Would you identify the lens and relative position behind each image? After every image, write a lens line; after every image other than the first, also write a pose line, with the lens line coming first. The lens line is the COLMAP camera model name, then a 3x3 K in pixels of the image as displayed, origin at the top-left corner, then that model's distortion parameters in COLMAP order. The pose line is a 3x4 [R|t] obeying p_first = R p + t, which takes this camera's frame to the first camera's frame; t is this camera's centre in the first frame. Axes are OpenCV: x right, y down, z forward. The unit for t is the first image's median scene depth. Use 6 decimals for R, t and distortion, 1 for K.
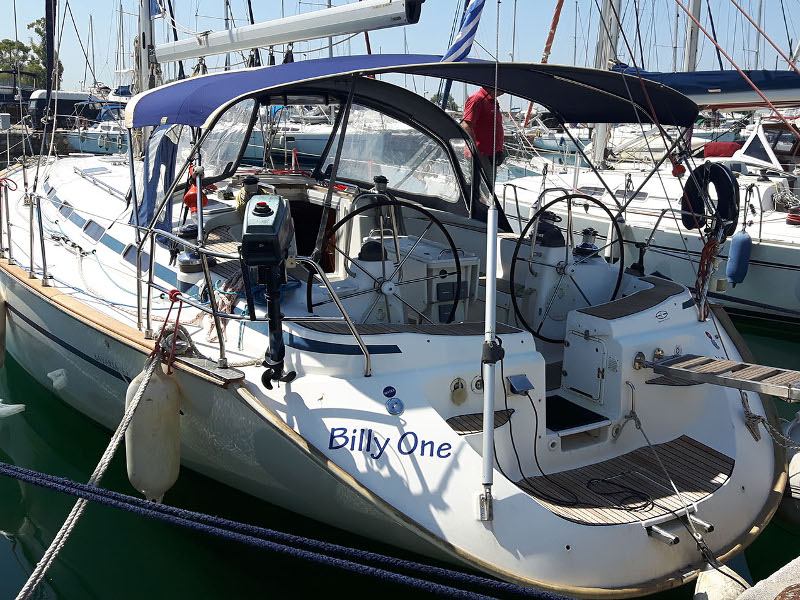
lens RADIAL K [[728.8, 0, 400.0], [0, 728.8, 300.0], [0, 0, 1]] dist [0.084312, 0.001367]
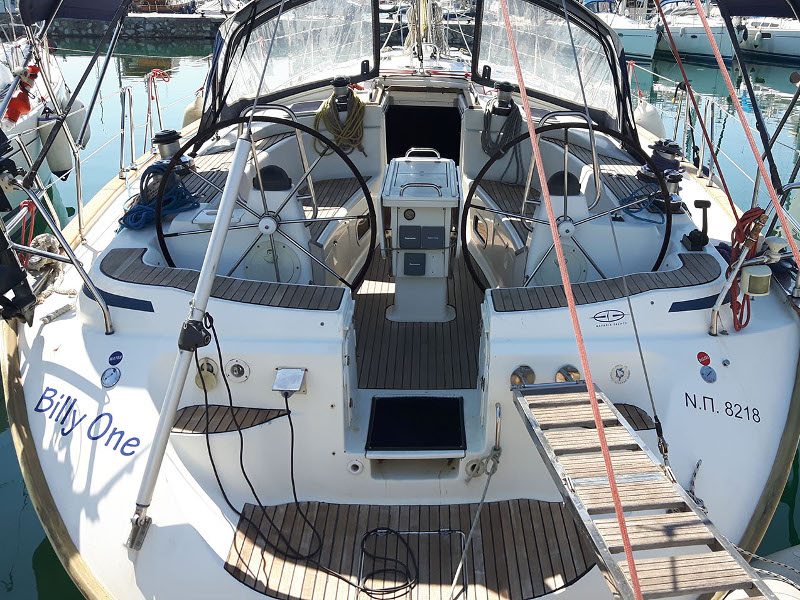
lens RADIAL K [[733.0, 0, 400.0], [0, 733.0, 300.0], [0, 0, 1]] dist [0.007011, -0.000307]
pose [[0.892368, 0.167113, -0.419229, 0.611354], [-0.112093, 0.981880, 0.152797, -0.098598], [0.437167, -0.089359, 0.894930, 0.433046]]
